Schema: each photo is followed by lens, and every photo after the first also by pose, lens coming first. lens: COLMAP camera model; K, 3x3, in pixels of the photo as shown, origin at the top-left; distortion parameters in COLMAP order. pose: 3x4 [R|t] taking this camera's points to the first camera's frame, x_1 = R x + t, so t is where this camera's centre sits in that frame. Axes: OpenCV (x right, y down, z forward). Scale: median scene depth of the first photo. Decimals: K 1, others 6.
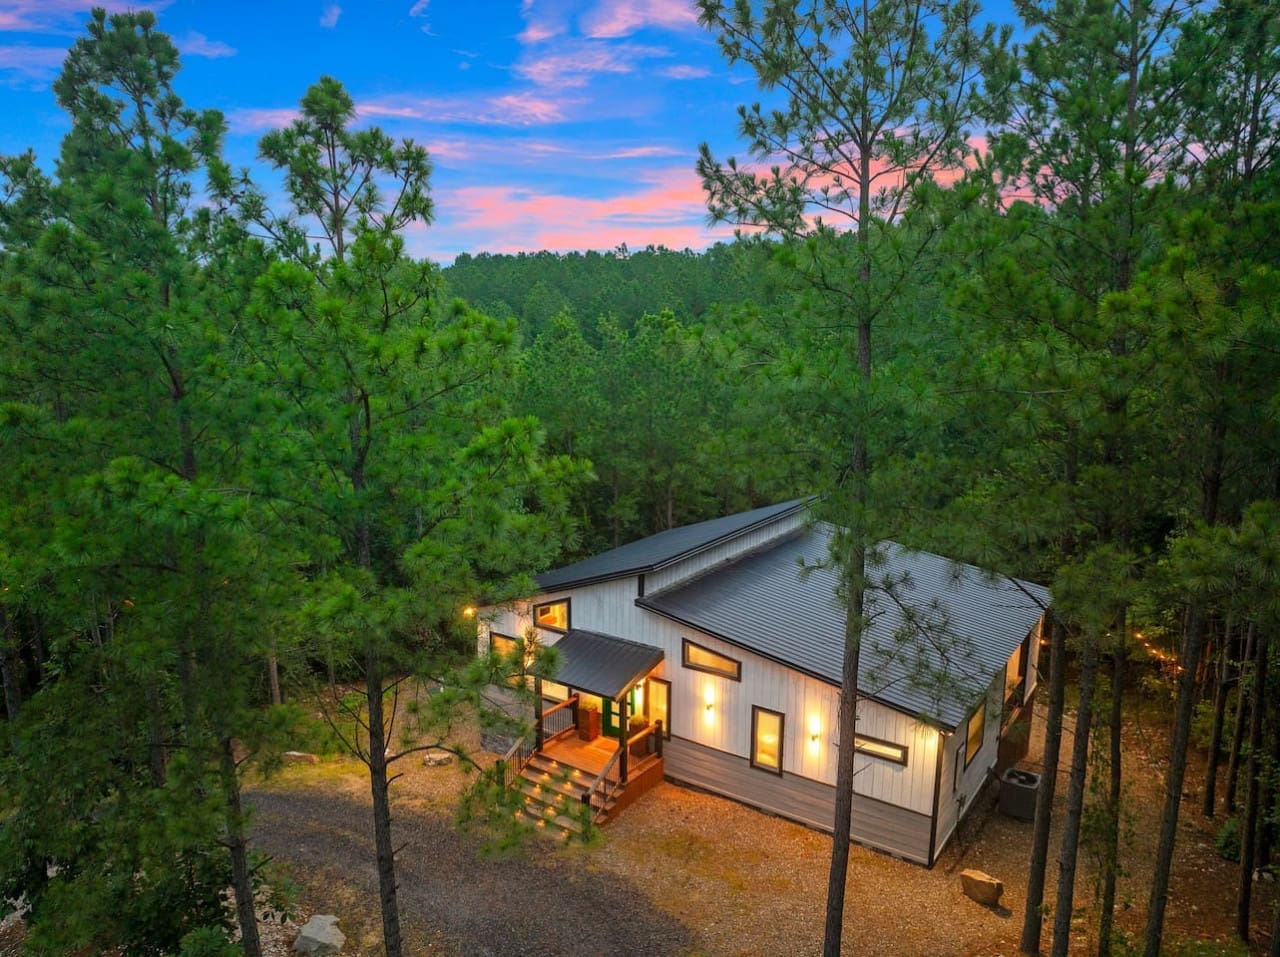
lens RADIAL K [[910.1, 0, 632.1], [0, 910.1, 477.6], [0, 0, 1]] dist [-0.037405, -0.000858]
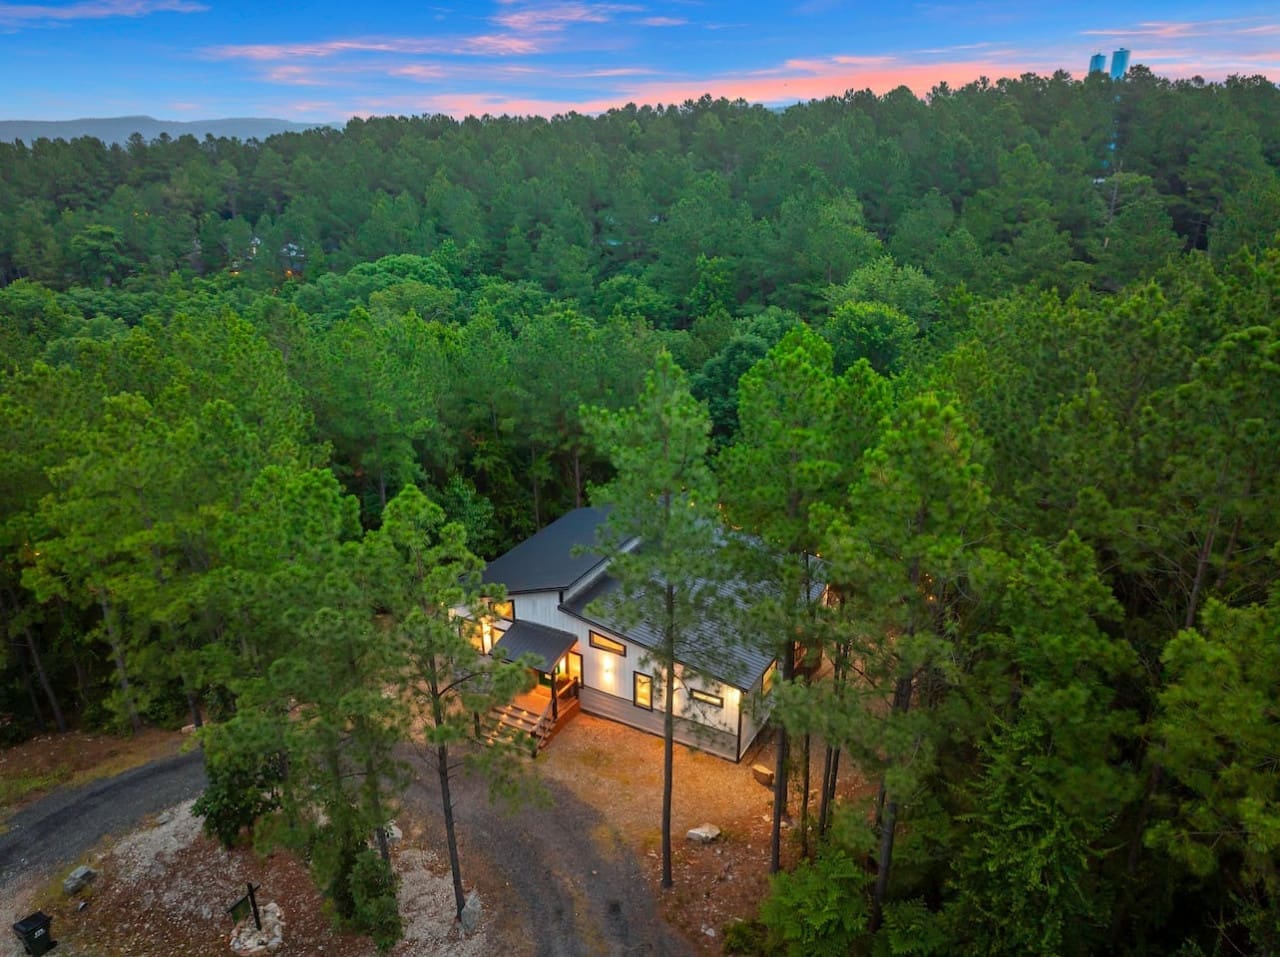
lens RADIAL K [[910.1, 0, 626.5], [0, 910.1, 476.0], [0, 0, 1]] dist [-0.037405, -0.000858]
pose [[0.994722, -0.041744, 0.093731, -0.016610], [0.023822, 0.982496, 0.184752, -0.373860], [-0.099802, -0.181544, 0.978305, -0.498266]]
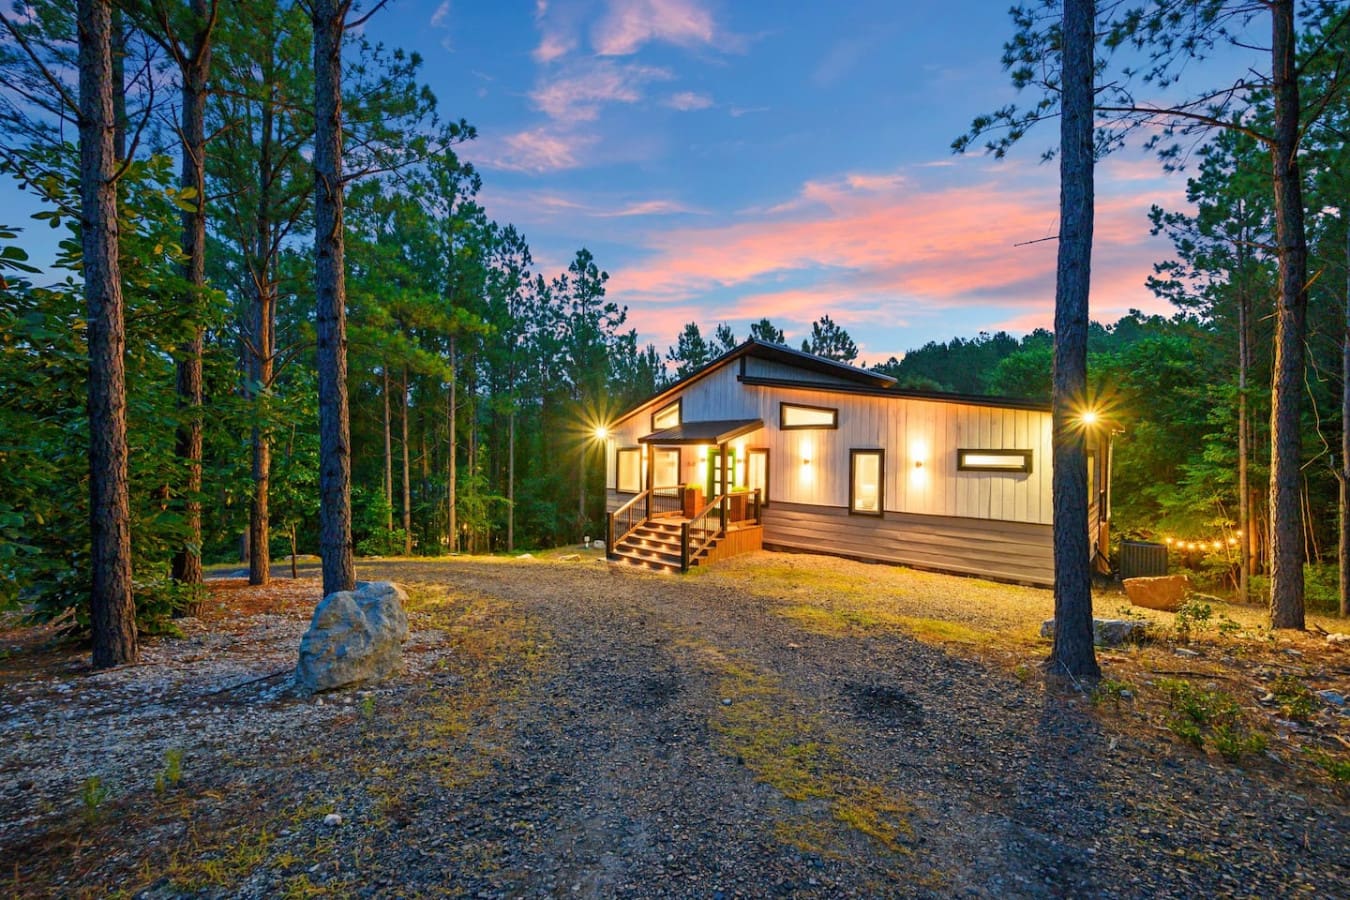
lens RADIAL K [[528.6, 0, 688.2], [0, 528.6, 455.9], [0, 0, 1]] dist [-0.001656, 0.000160]
pose [[0.995012, 0.015578, -0.098528, 0.008579], [-0.033882, 0.981788, -0.186935, 0.361108], [0.093821, 0.189341, 0.977419, 0.382765]]
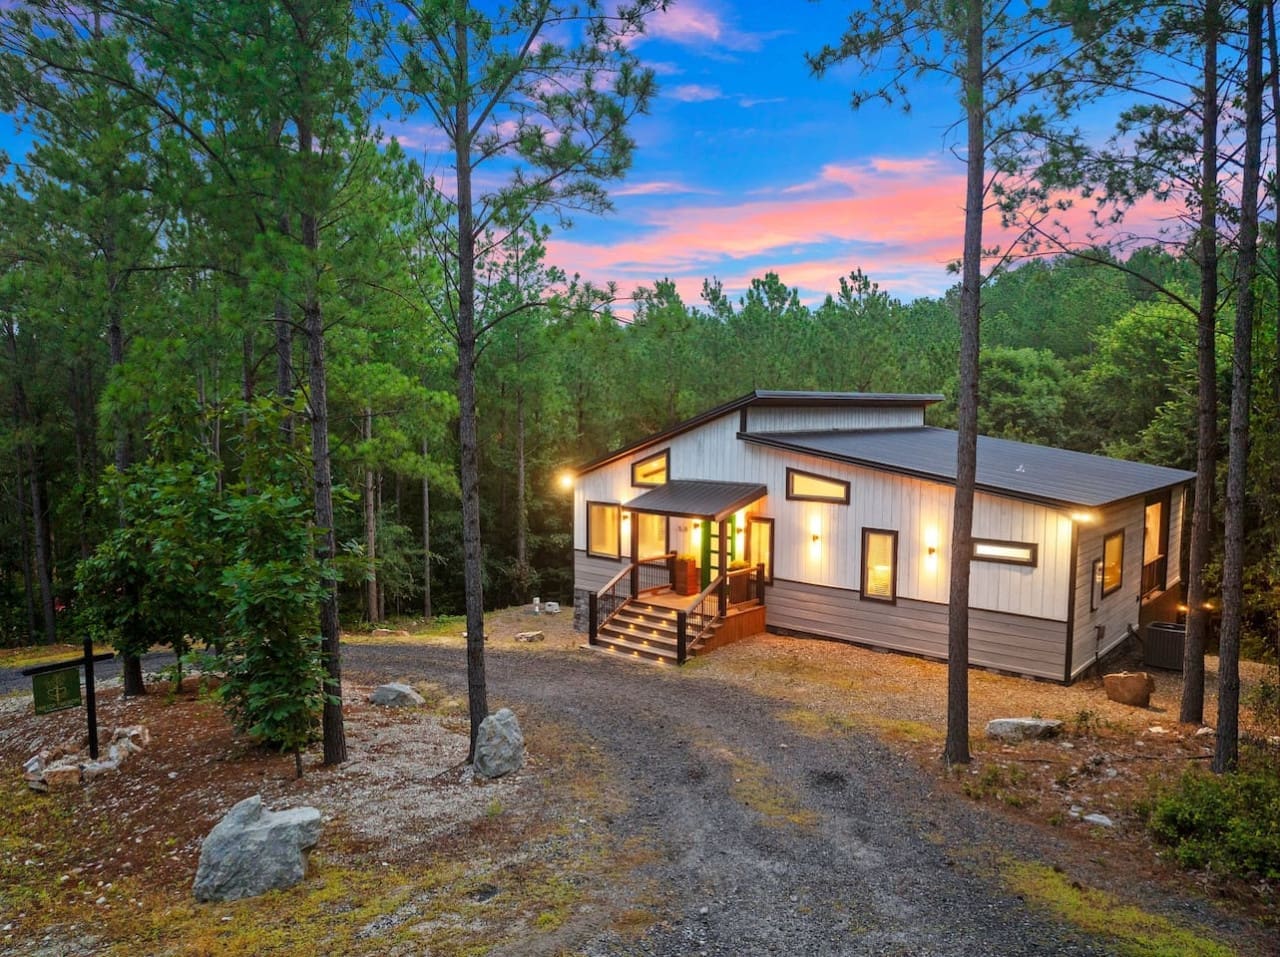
lens RADIAL K [[910.1, 0, 629.4], [0, 910.1, 485.6], [0, 0, 1]] dist [-0.037405, -0.000858]
pose [[0.993376, 0.010840, -0.114398, 0.000937], [-0.022834, 0.994309, -0.104058, 0.297460], [0.112619, 0.105981, 0.987970, 0.044098]]
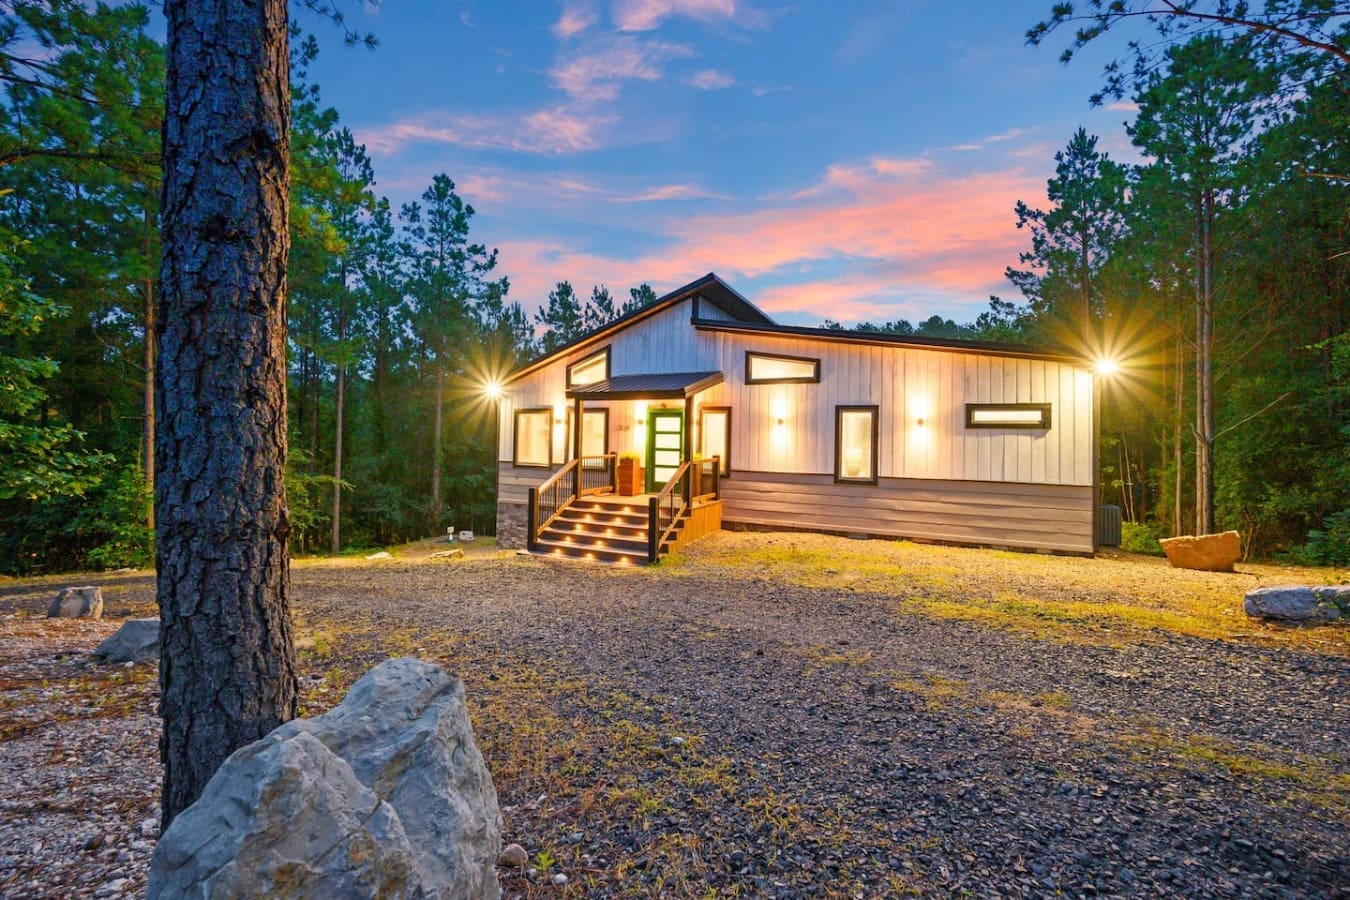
lens RADIAL K [[528.6, 0, 678.7], [0, 528.6, 431.2], [0, 0, 1]] dist [-0.001656, 0.000160]
pose [[0.980278, 0.021183, 0.196487, -0.113090], [0.019822, 0.978686, -0.204402, 0.361153], [-0.196629, 0.204265, 0.958965, 0.520507]]
